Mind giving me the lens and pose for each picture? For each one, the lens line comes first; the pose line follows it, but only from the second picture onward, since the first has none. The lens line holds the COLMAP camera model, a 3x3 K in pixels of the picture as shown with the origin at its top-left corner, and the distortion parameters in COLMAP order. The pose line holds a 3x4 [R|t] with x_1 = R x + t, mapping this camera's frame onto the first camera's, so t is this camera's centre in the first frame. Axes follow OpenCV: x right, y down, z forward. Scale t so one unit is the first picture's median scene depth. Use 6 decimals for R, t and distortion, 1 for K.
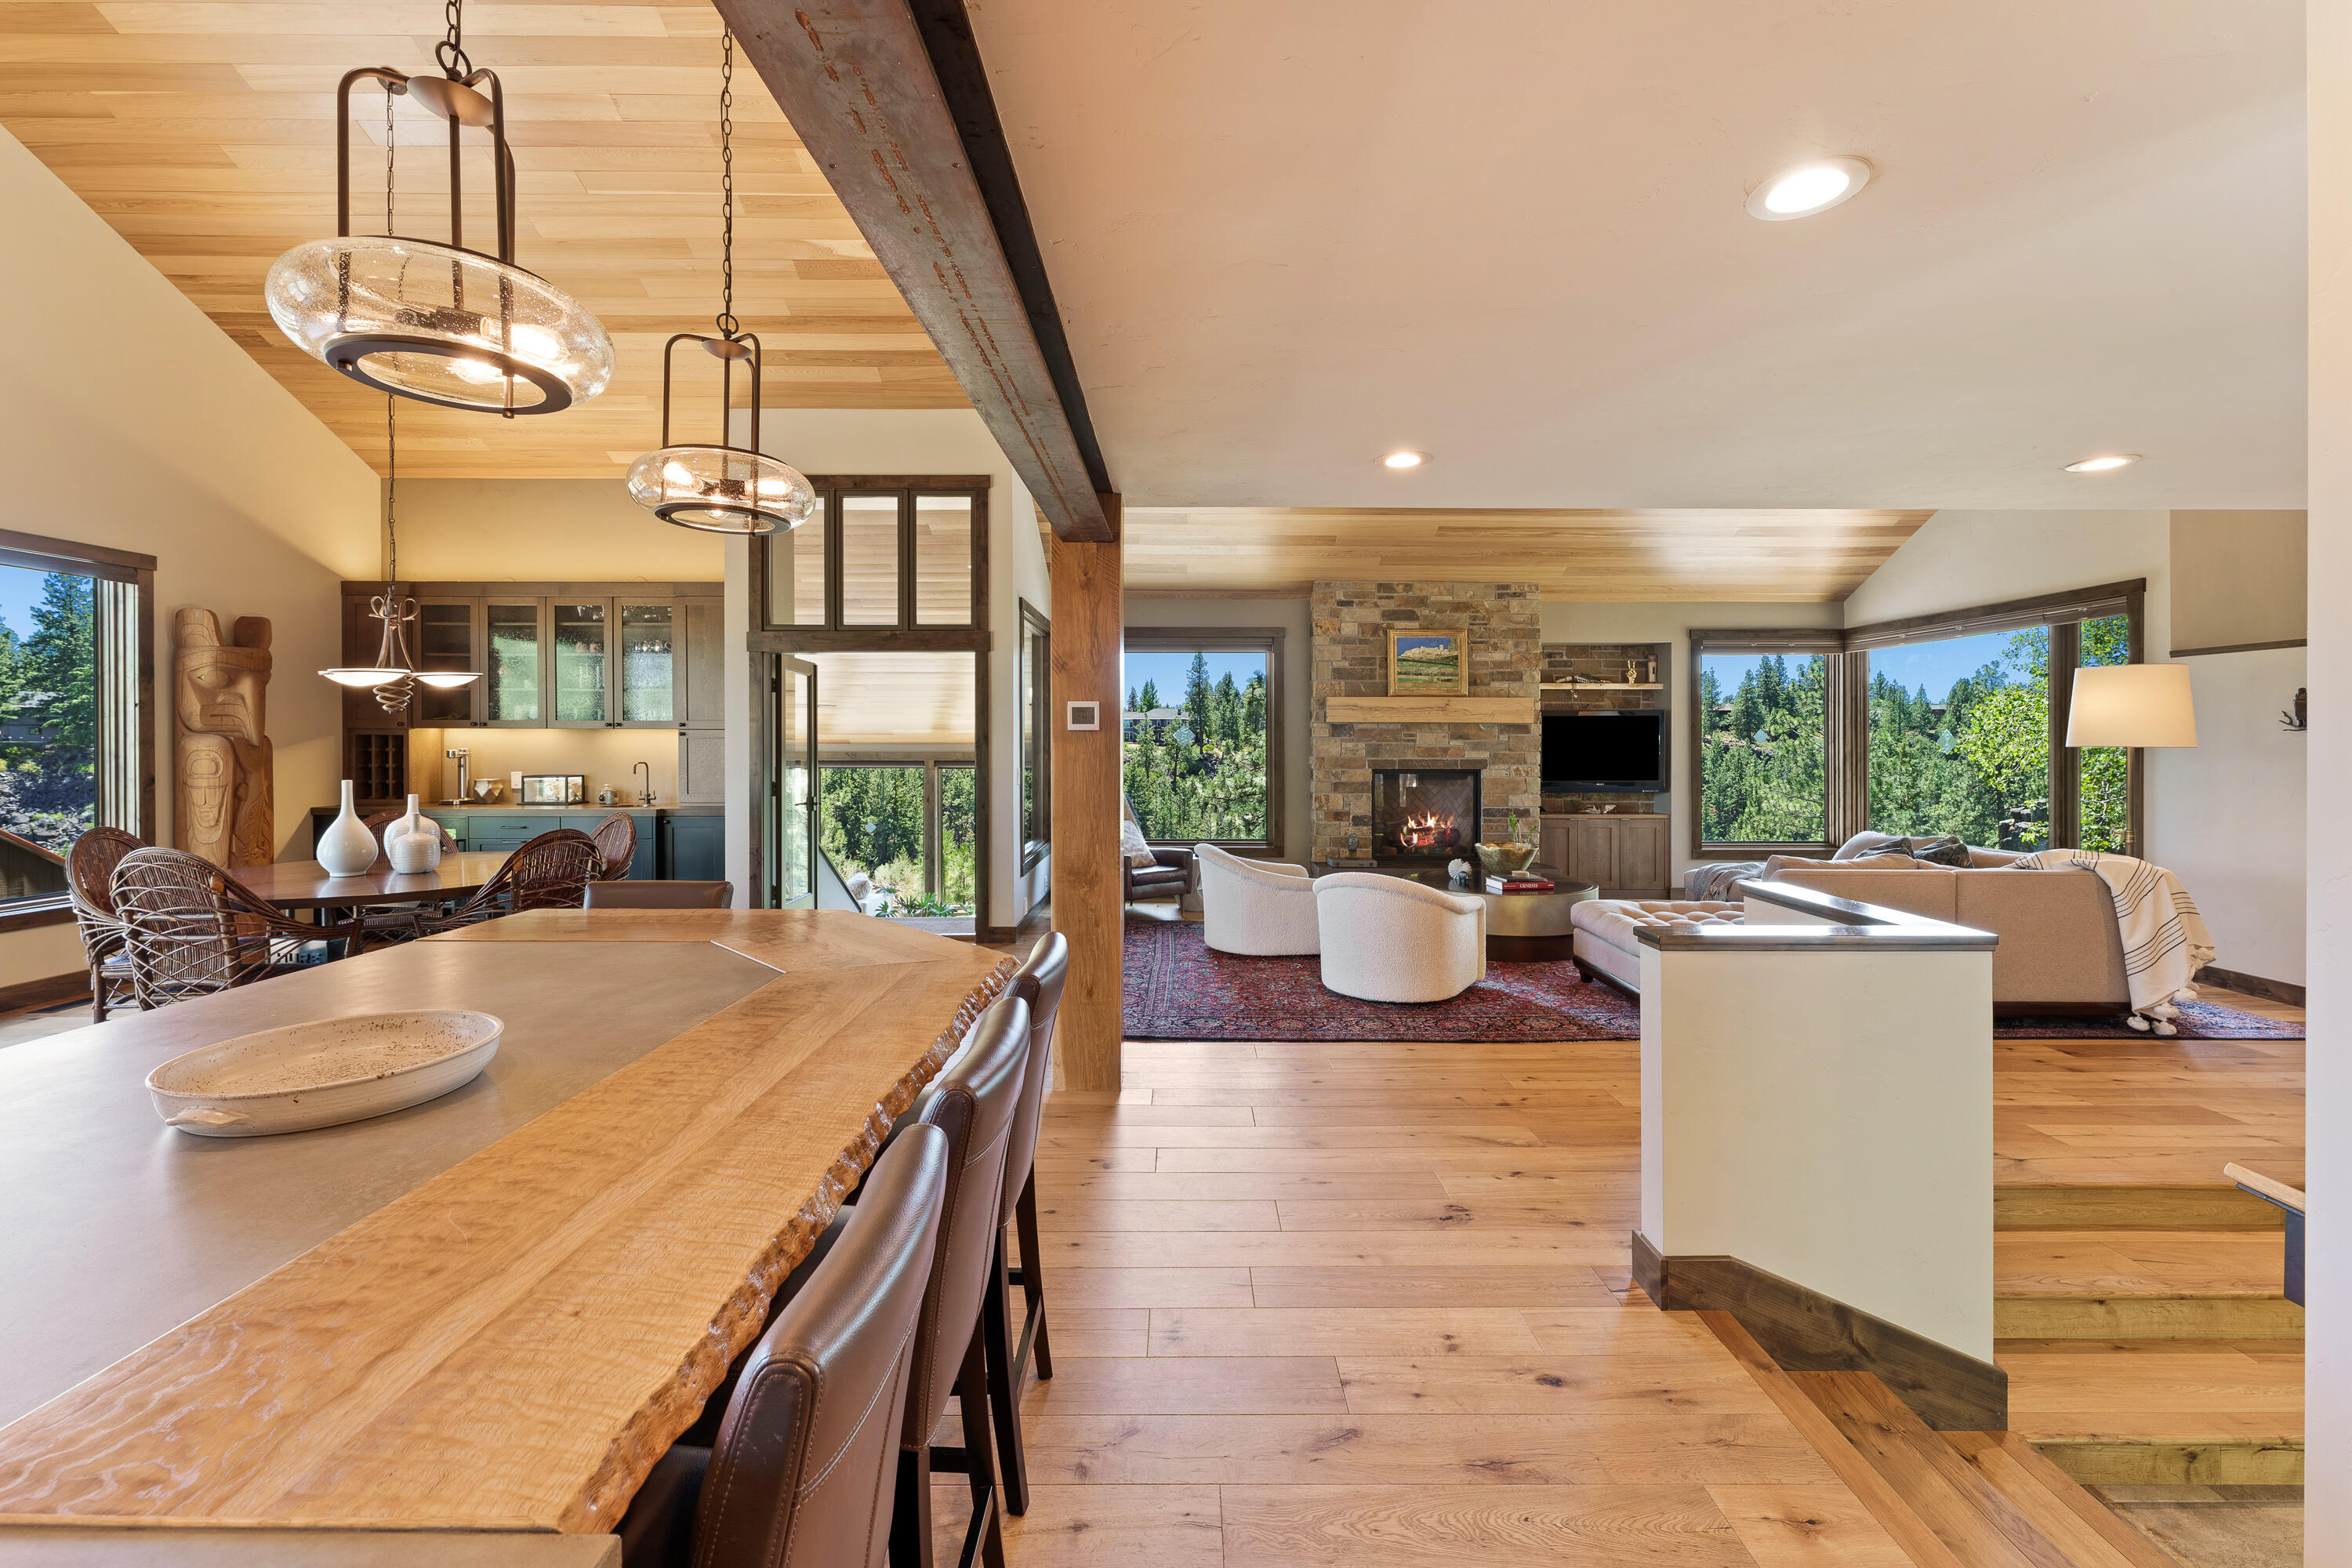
lens RADIAL K [[961.2, 0, 1188.0], [0, 961.2, 740.1], [0, 0, 1]] dist [-0.000178, -0.000297]
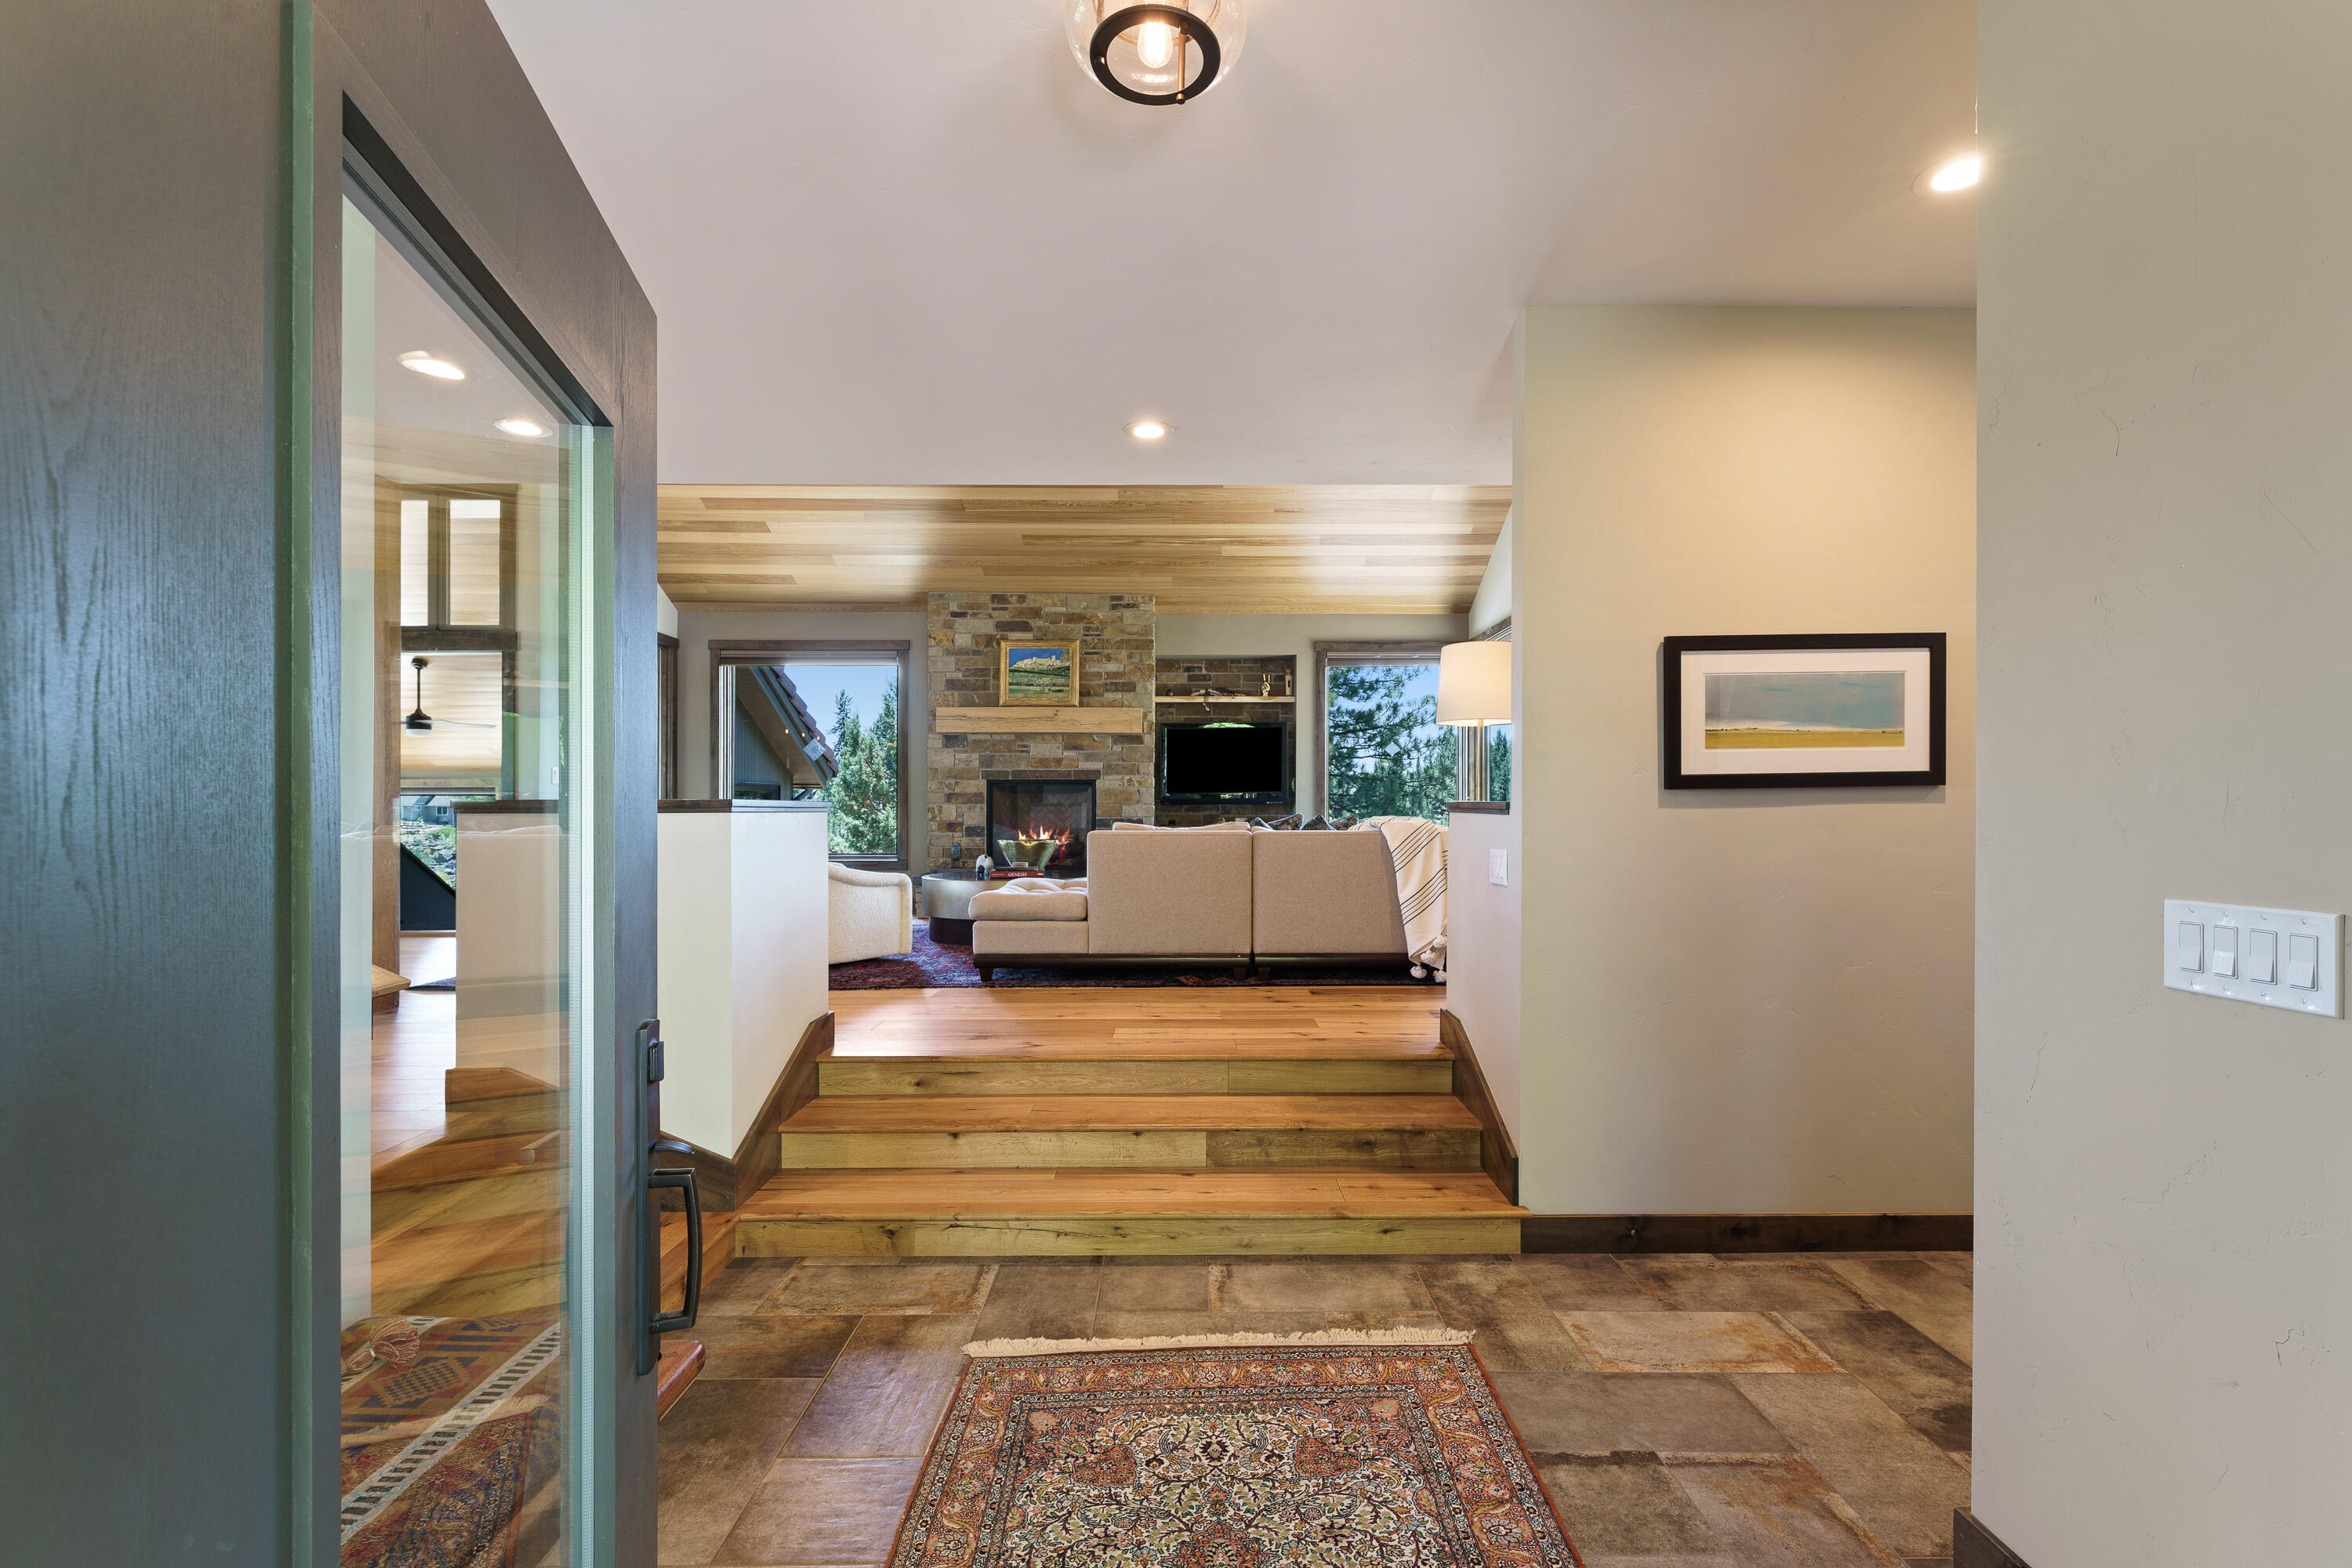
lens RADIAL K [[1073.9, 0, 1167.5], [0, 1073.9, 795.9], [0, 0, 1]] dist [0.000489, 0.000023]
pose [[0.999990, -0.000735, -0.004398, 0.385801], [0.000684, 0.999931, -0.011689, 0.059881], [0.004406, 0.011686, 0.999922, -0.115270]]
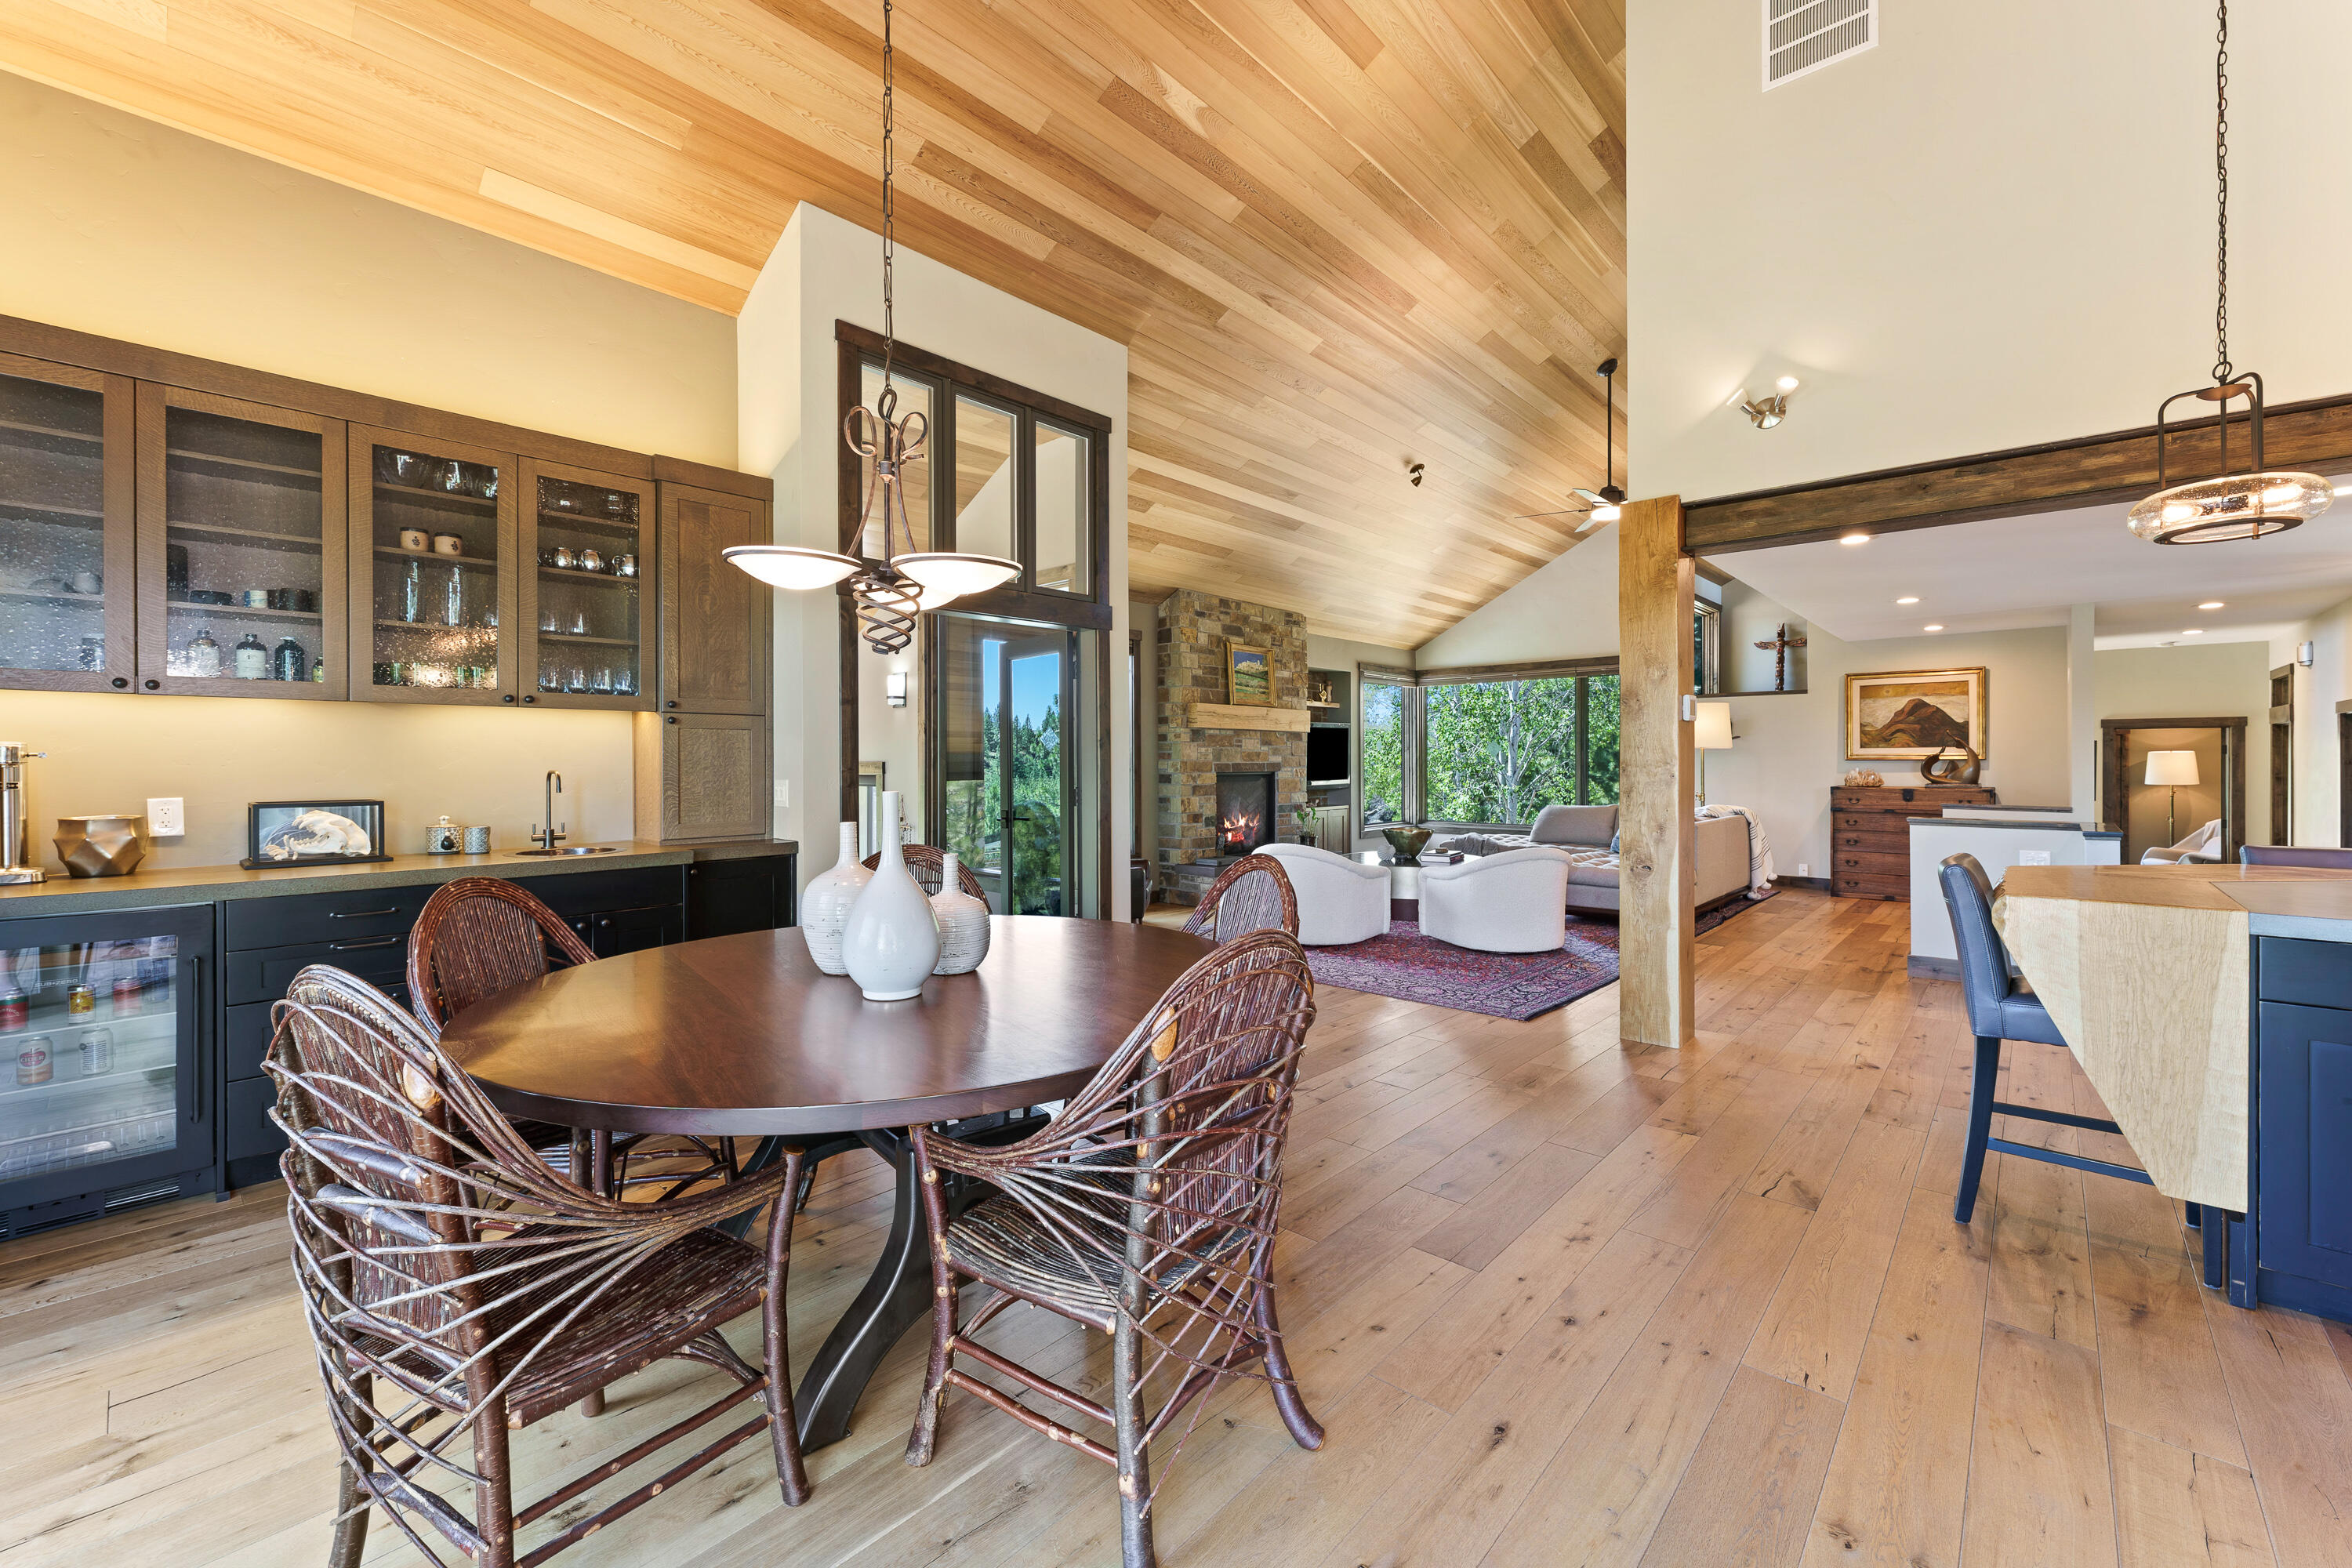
lens RADIAL K [[961.2, 0, 1191.0], [0, 961.2, 762.3], [0, 0, 1]] dist [-0.000178, -0.000297]
pose [[0.658344, -0.006623, 0.752688, -0.628715], [0.000921, 0.999968, 0.007994, 0.010126], [-0.752717, -0.004569, 0.658328, 0.320922]]
